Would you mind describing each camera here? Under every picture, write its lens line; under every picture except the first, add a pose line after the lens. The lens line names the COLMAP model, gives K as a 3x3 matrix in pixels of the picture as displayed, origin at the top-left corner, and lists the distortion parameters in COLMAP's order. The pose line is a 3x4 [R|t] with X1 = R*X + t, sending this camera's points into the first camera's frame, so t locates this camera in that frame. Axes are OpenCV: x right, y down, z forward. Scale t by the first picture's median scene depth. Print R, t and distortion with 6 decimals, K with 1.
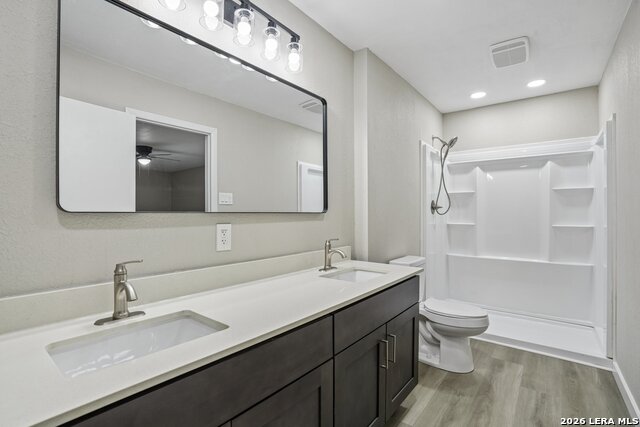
lens RADIAL K [[301.3, 0, 320.0], [0, 301.3, 213.5], [0, 0, 1]] dist [-0.058508, 0.020762]
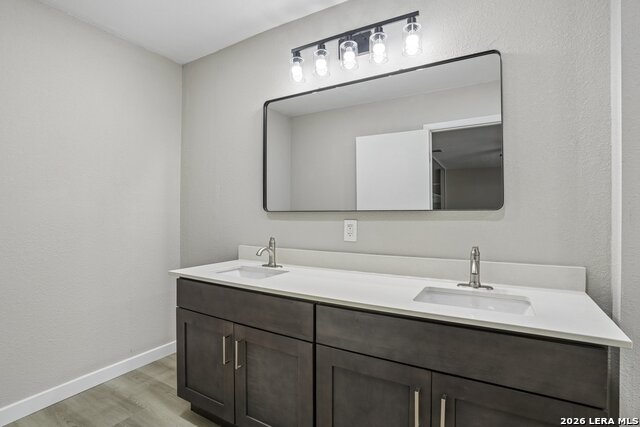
lens RADIAL K [[301.3, 0, 320.0], [0, 301.3, 213.5], [0, 0, 1]] dist [-0.058508, 0.020762]
pose [[0.166054, 0.004778, -0.986105, 0.892132], [0.005525, 0.999968, 0.005776, -0.000420], [0.986101, -0.006408, 0.166023, 0.663824]]
